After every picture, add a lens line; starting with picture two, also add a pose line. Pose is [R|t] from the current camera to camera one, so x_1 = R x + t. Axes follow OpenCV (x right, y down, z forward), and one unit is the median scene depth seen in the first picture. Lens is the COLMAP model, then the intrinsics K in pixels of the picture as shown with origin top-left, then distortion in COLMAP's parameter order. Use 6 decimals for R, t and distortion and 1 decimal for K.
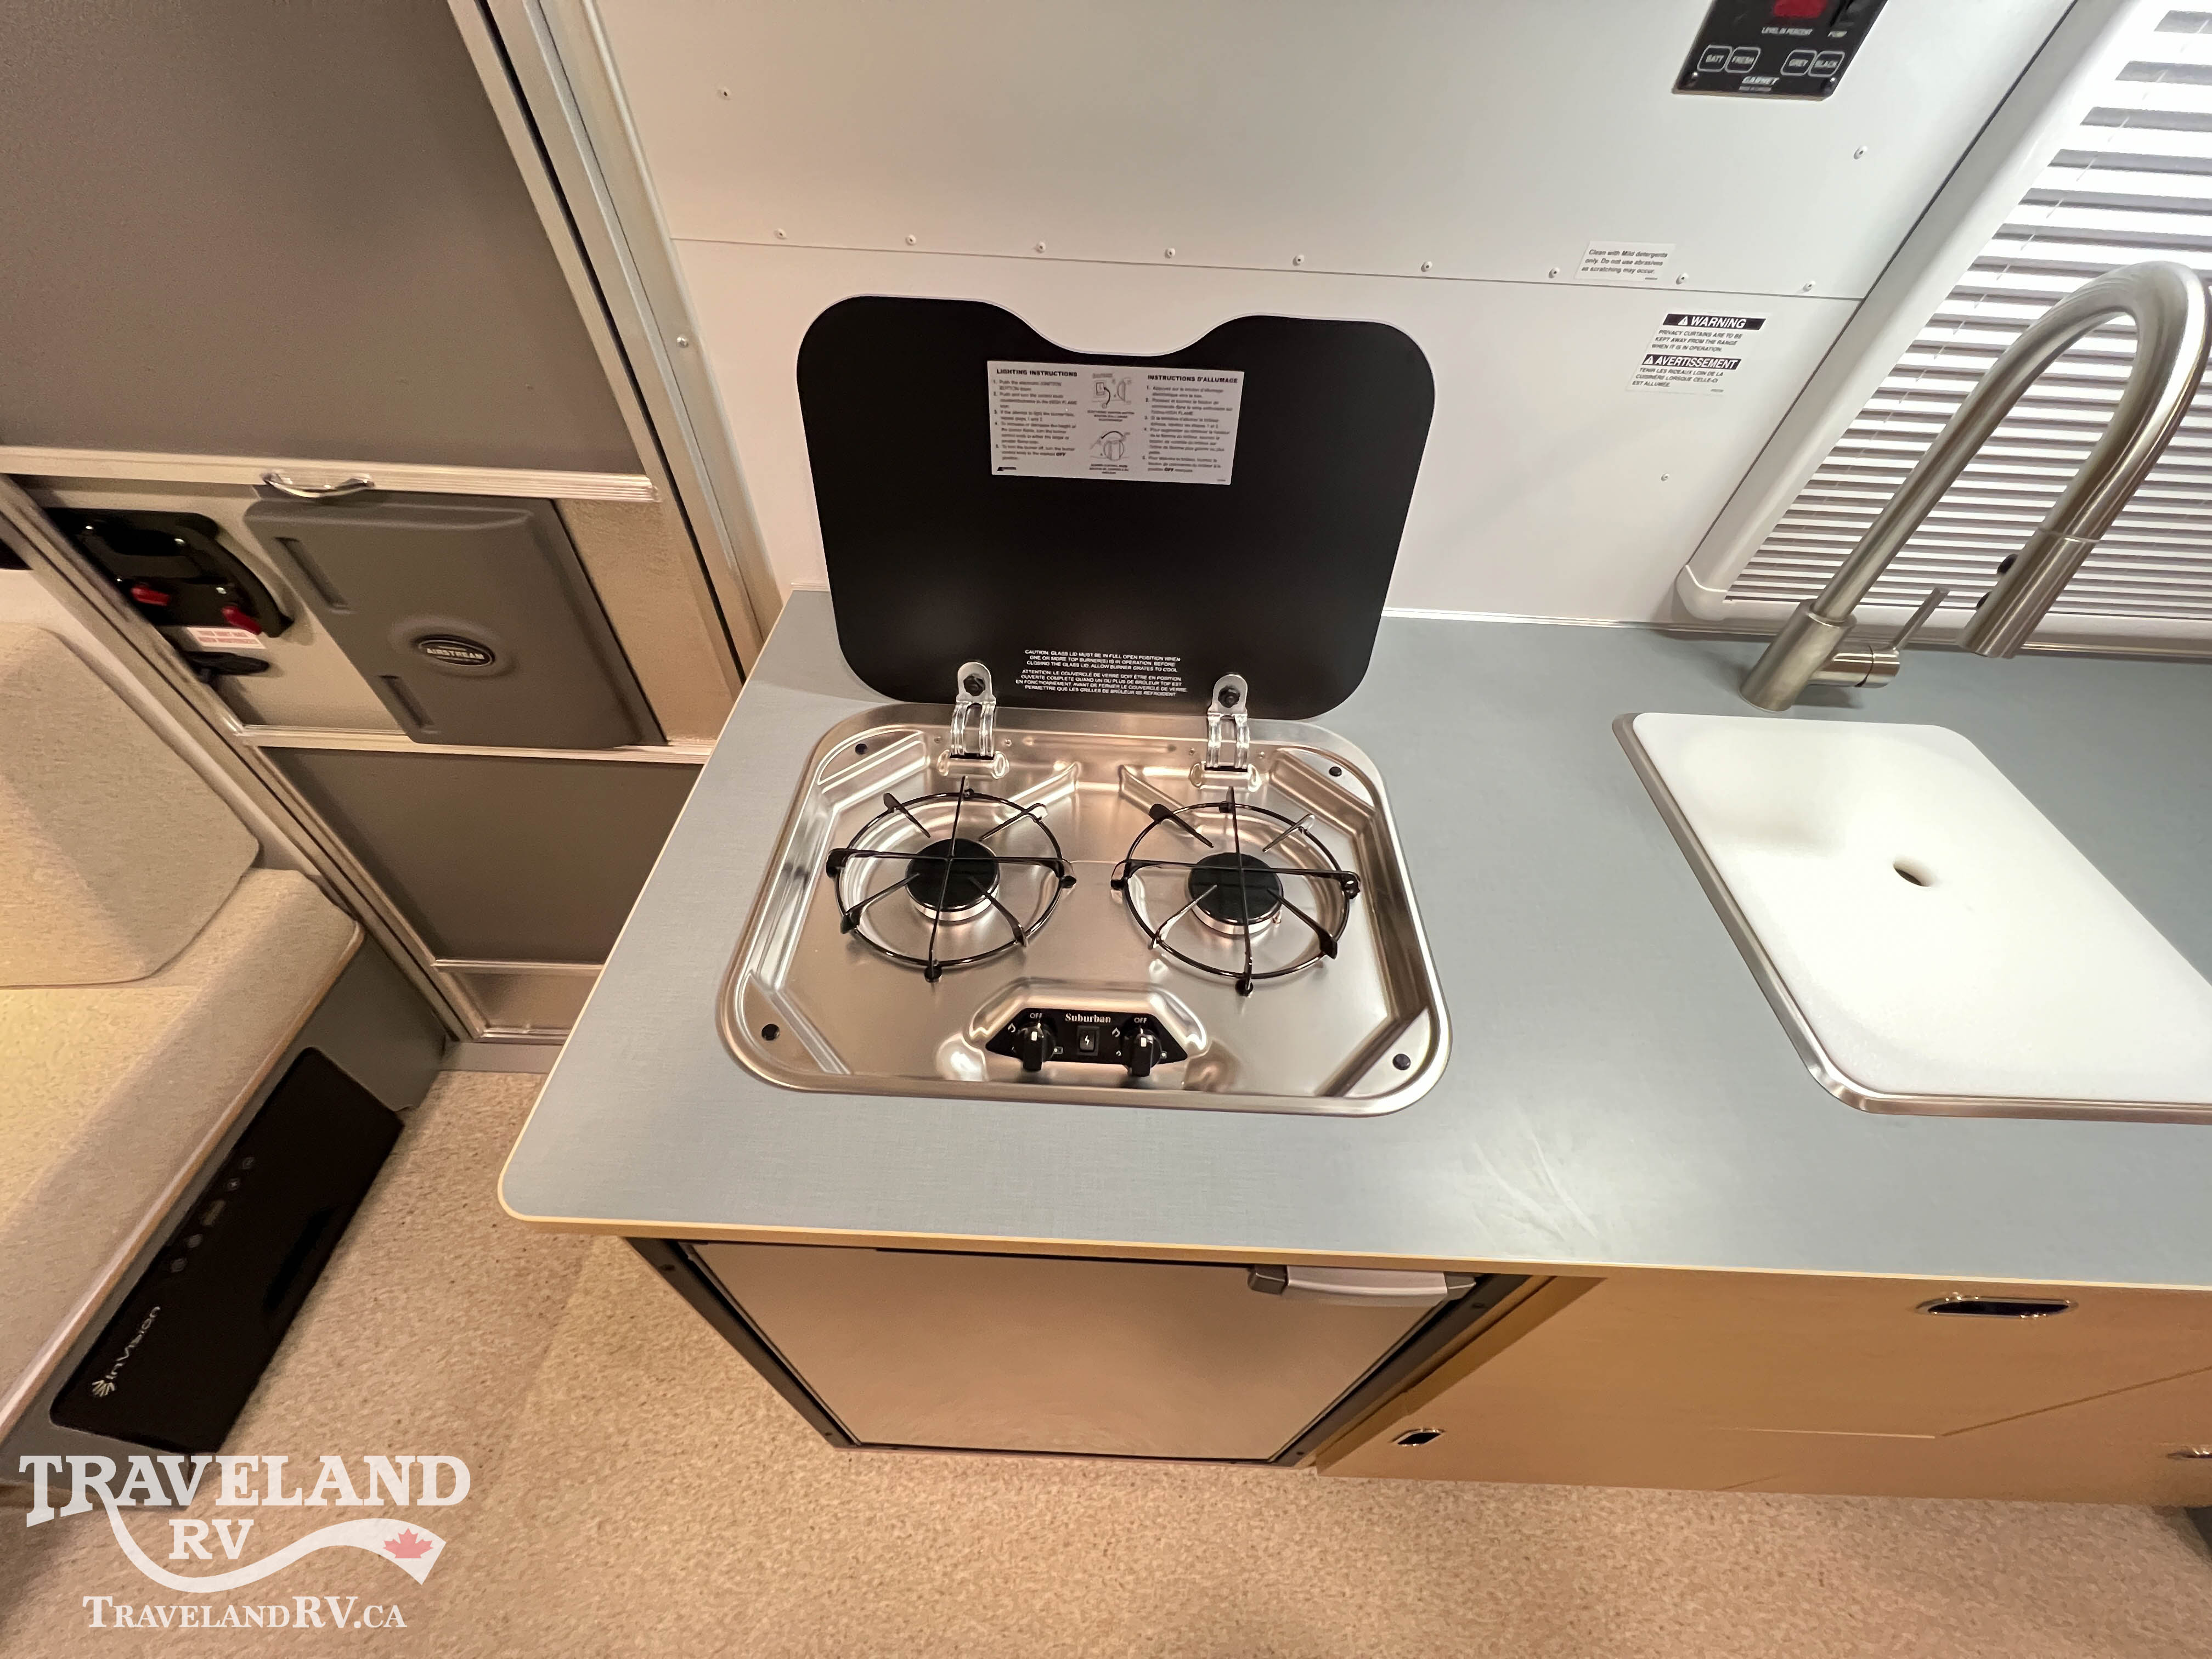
lens RADIAL K [[882.7, 0, 1101.8], [0, 882.7, 826.4], [0, 0, 1]] dist [0.001714, -0.000414]
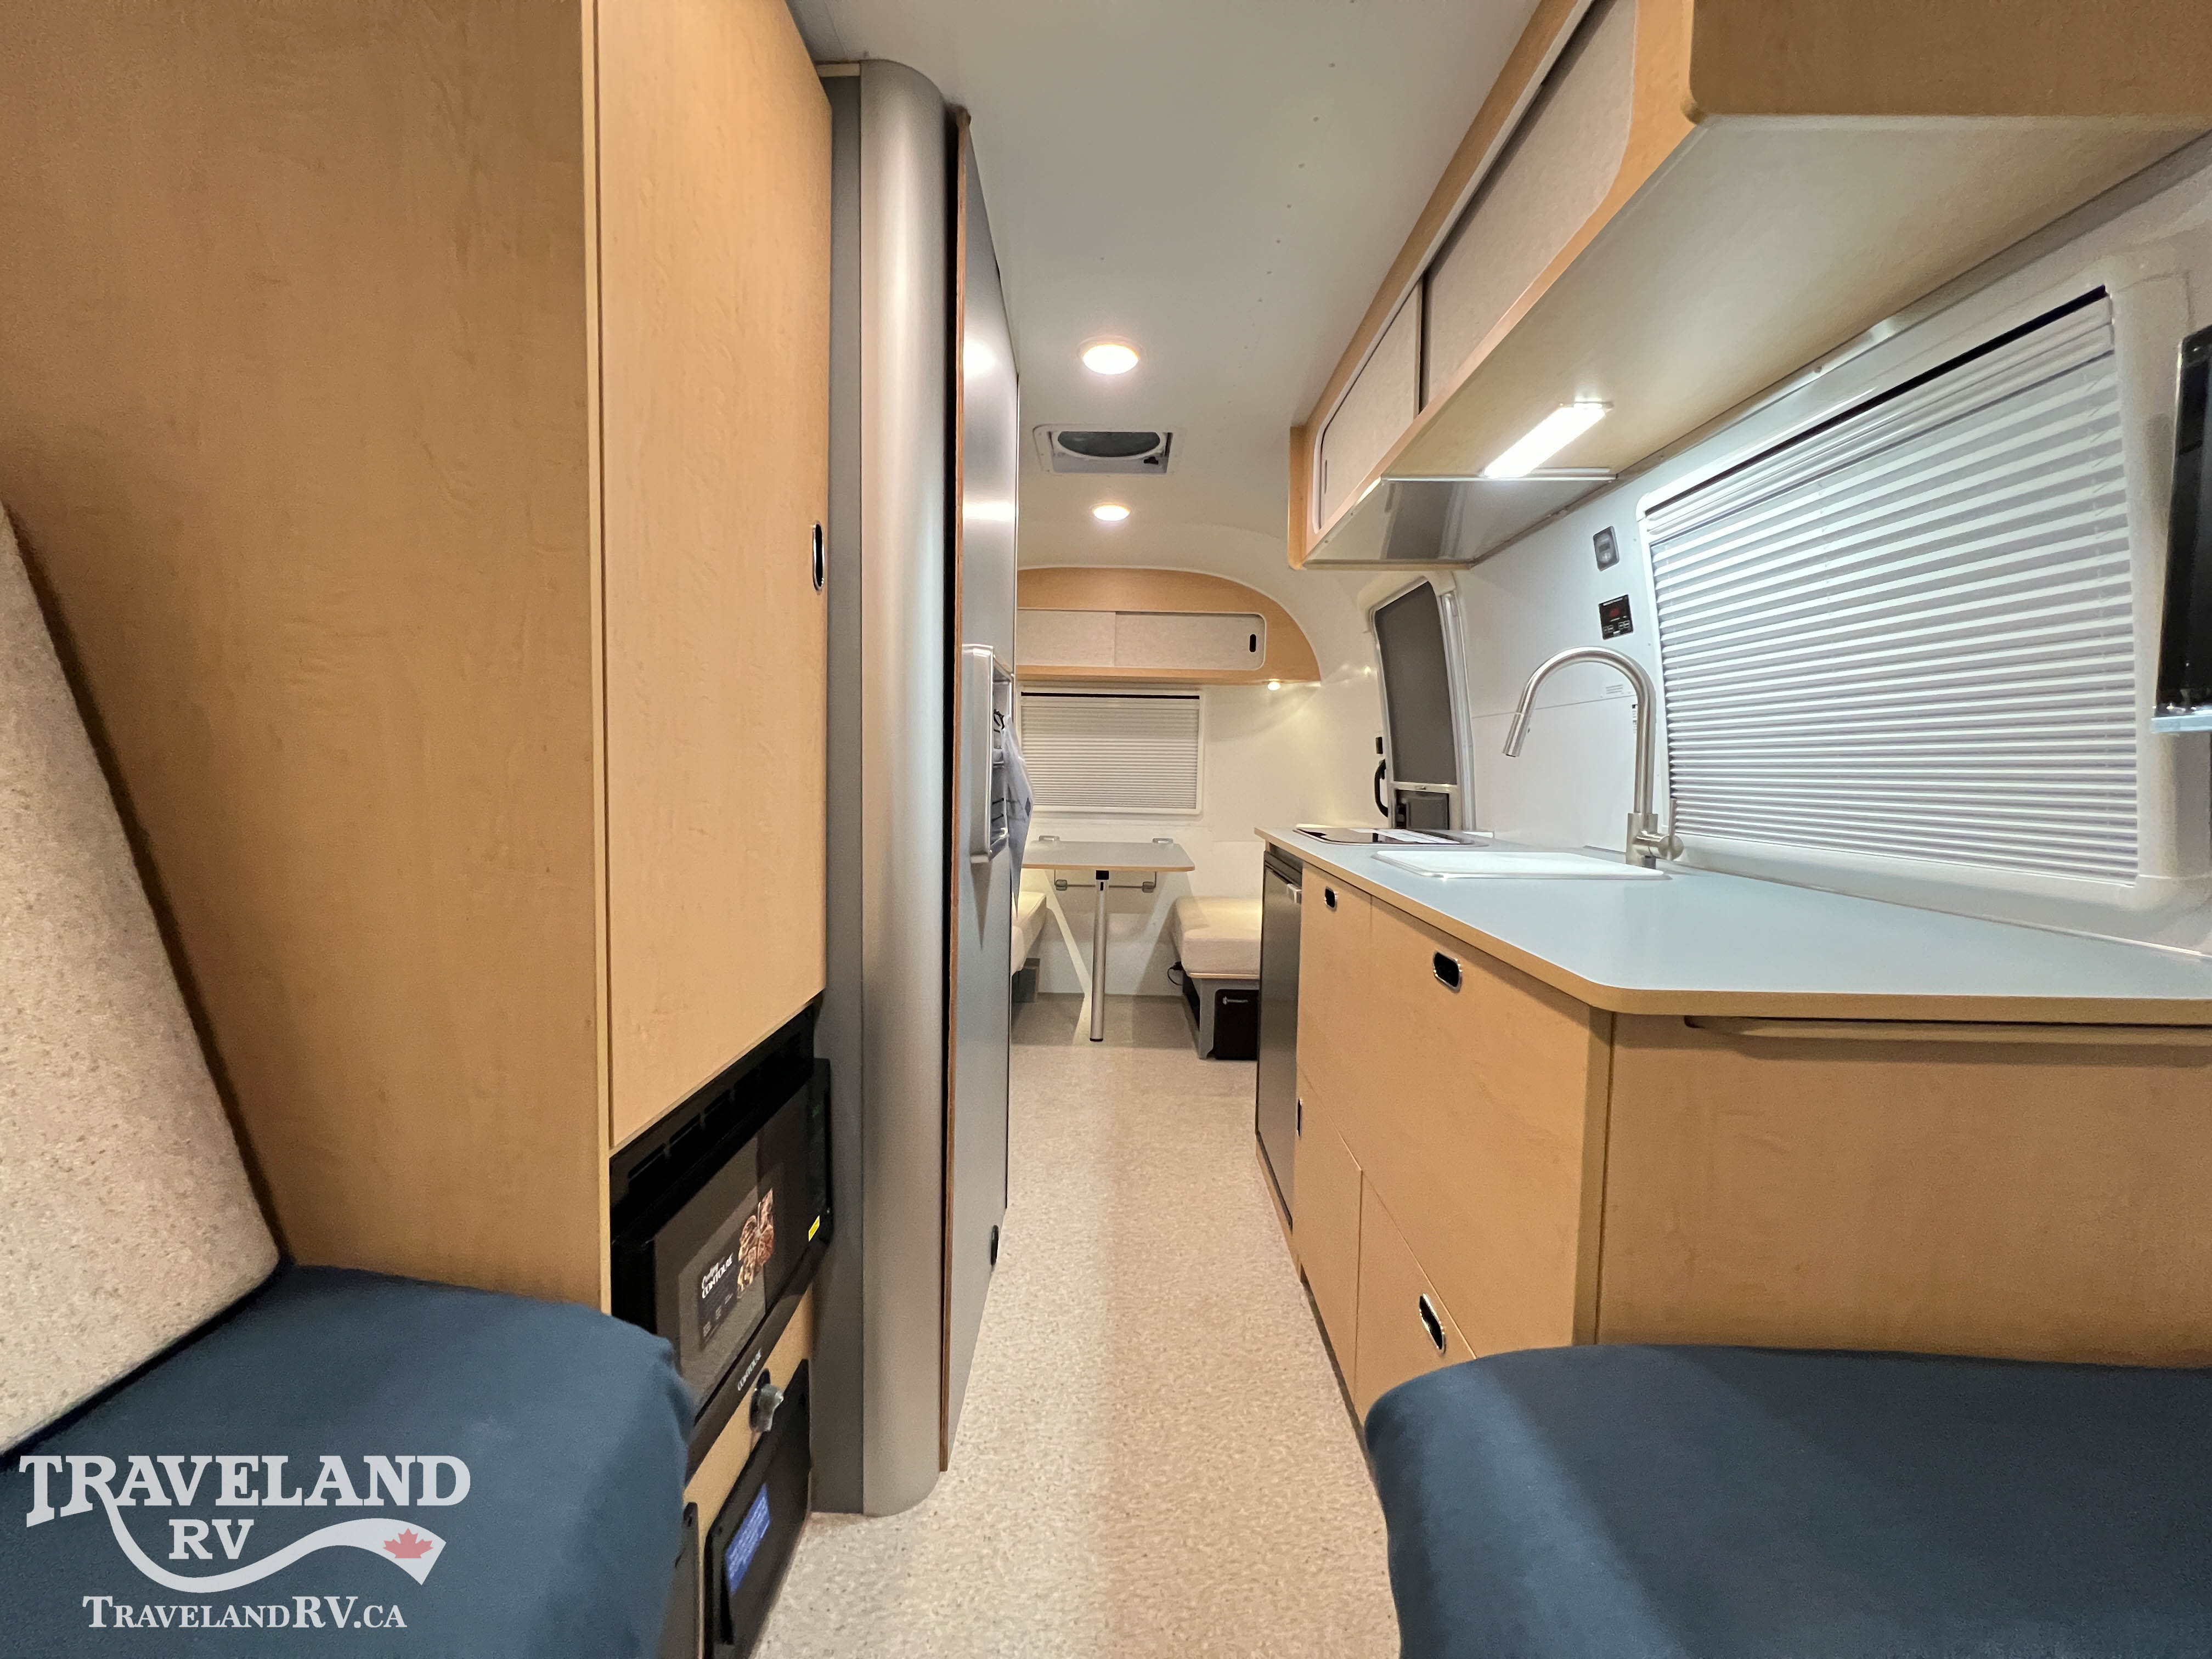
lens RADIAL K [[882.7, 0, 1101.8], [0, 882.7, 826.4], [0, 0, 1]] dist [0.001714, -0.000414]
pose [[0.007557, 0.029652, -0.999532, 1.941557], [-0.738510, 0.674088, 0.014413, 0.445415], [0.674200, 0.738055, 0.026992, 0.111884]]
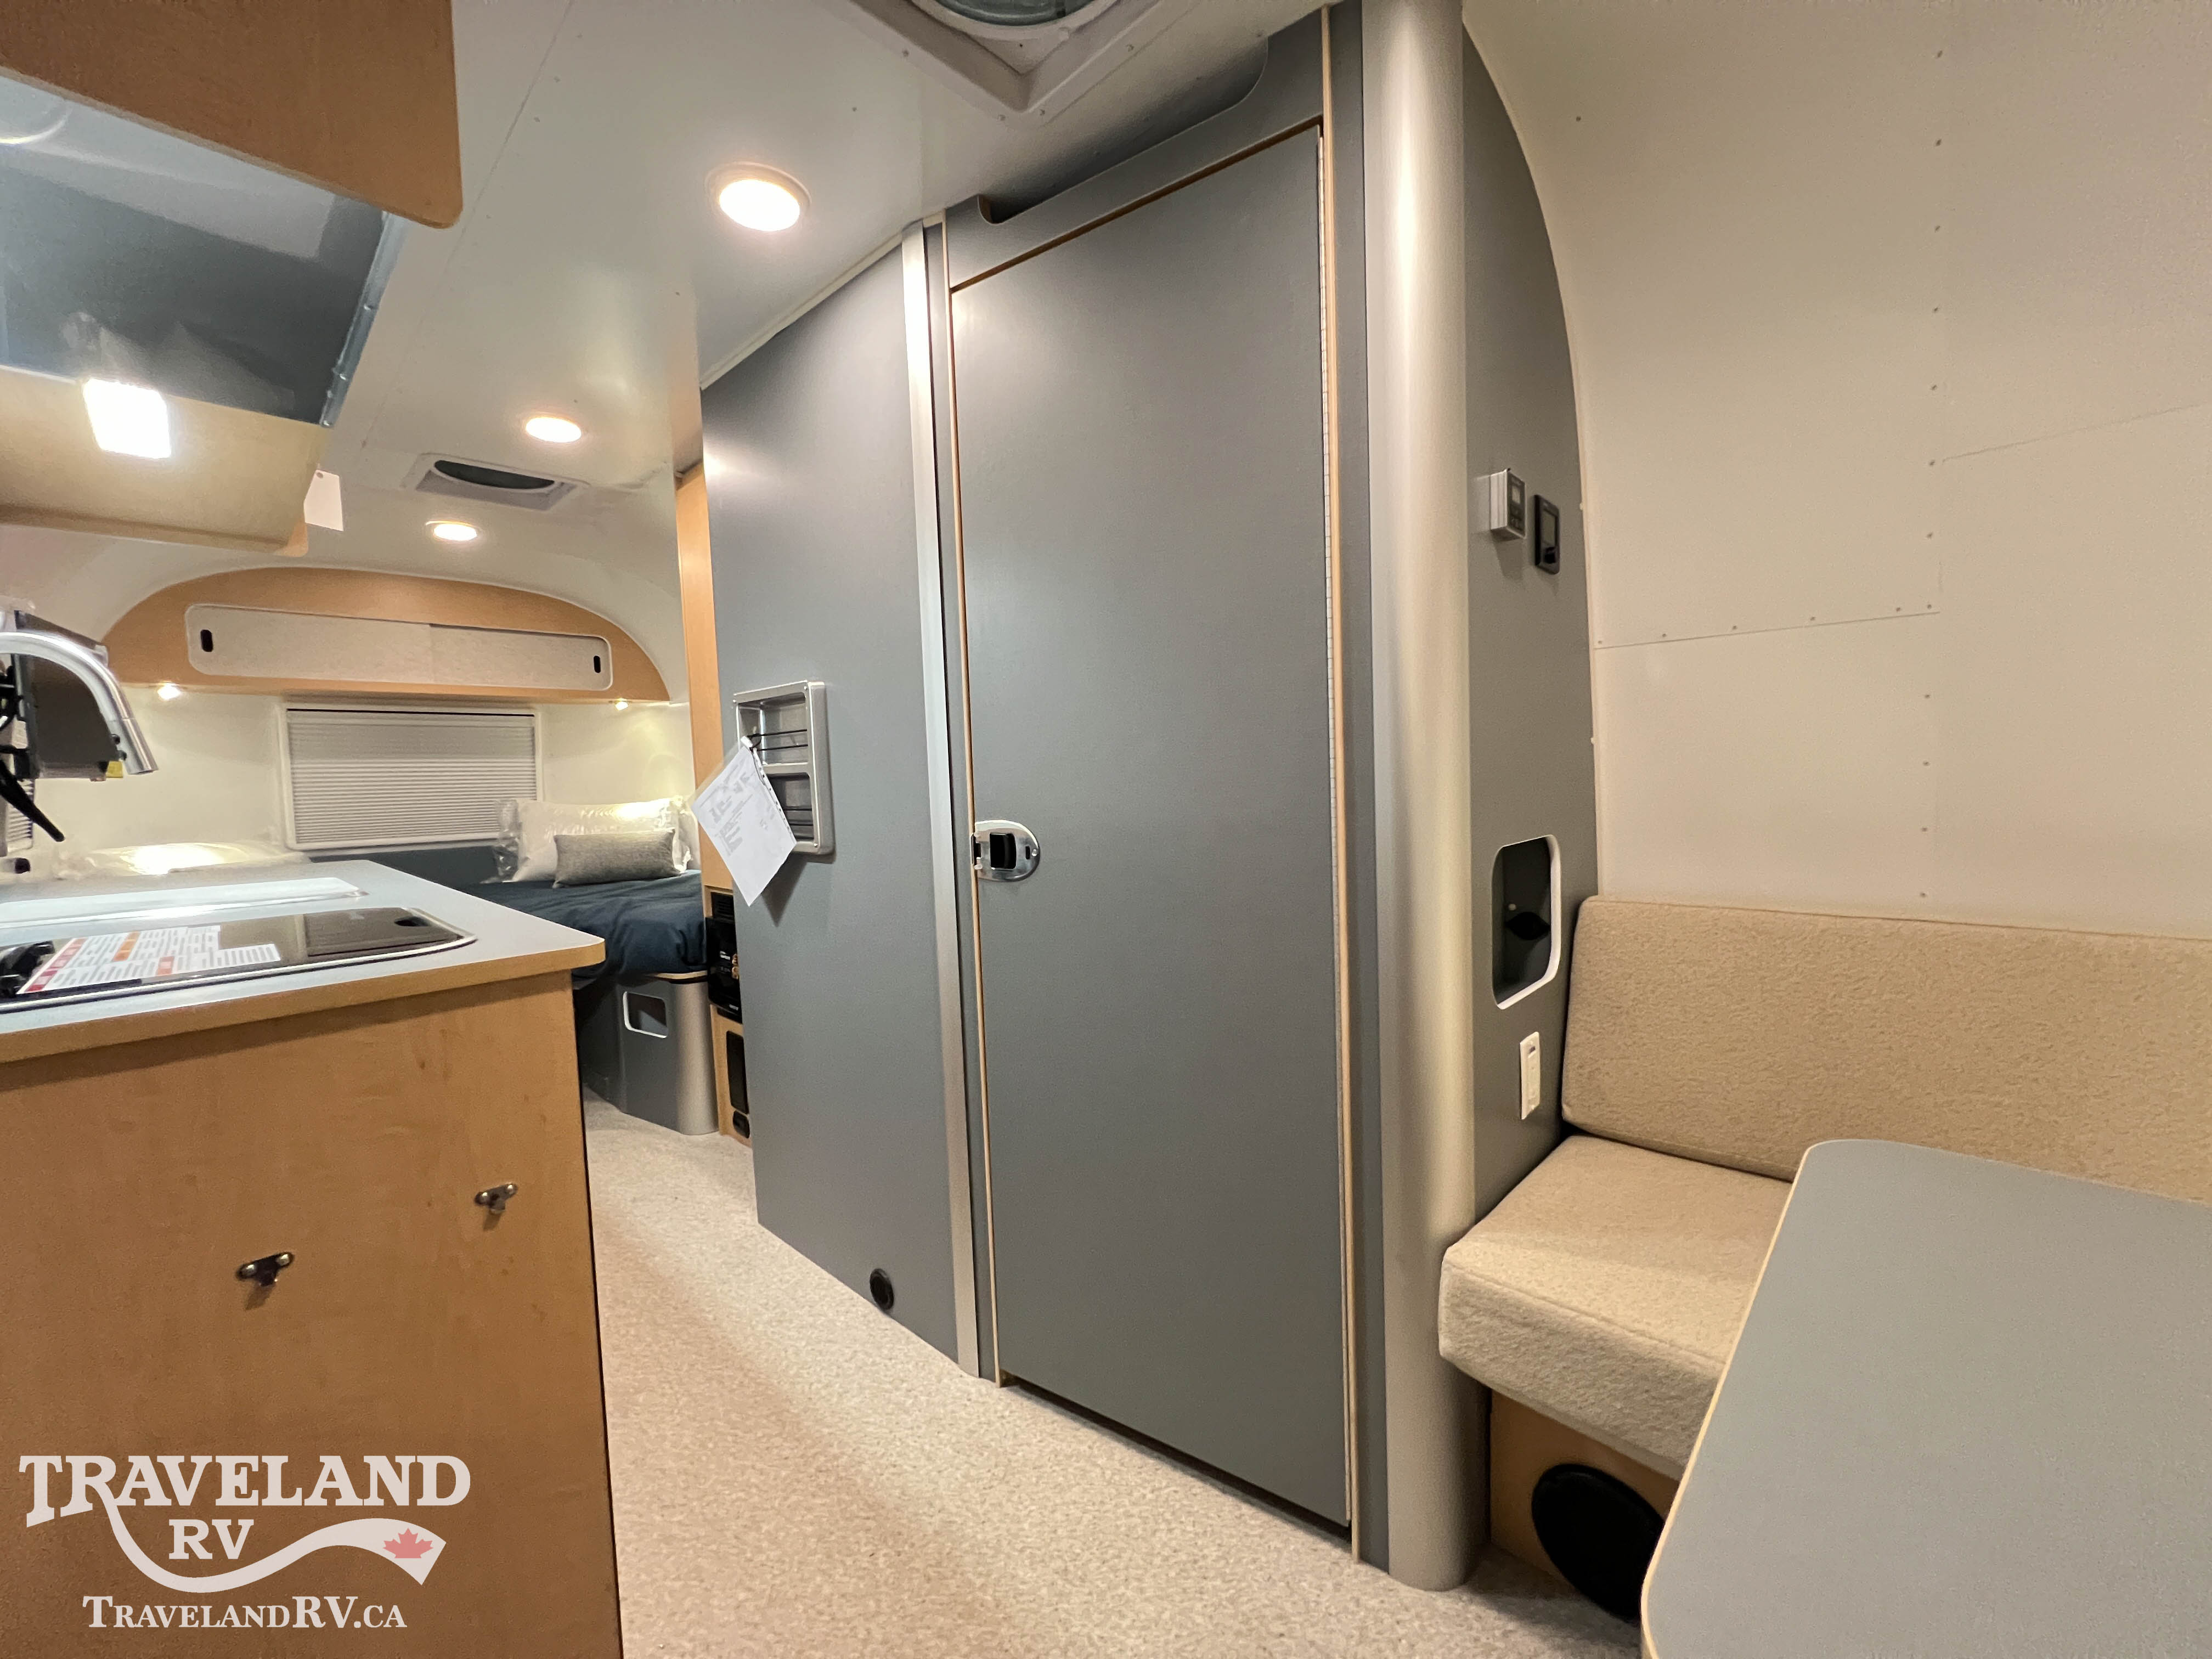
lens RADIAL K [[881.0, 0, 1103.8], [0, 881.0, 825.9], [0, 0, 1]] dist [-0.001660, 0.000514]
pose [[-0.735643, -0.057180, 0.674952, -1.143691], [0.495201, 0.634474, 0.593480, -0.118840], [-0.462174, 0.770827, -0.438431, 0.492263]]
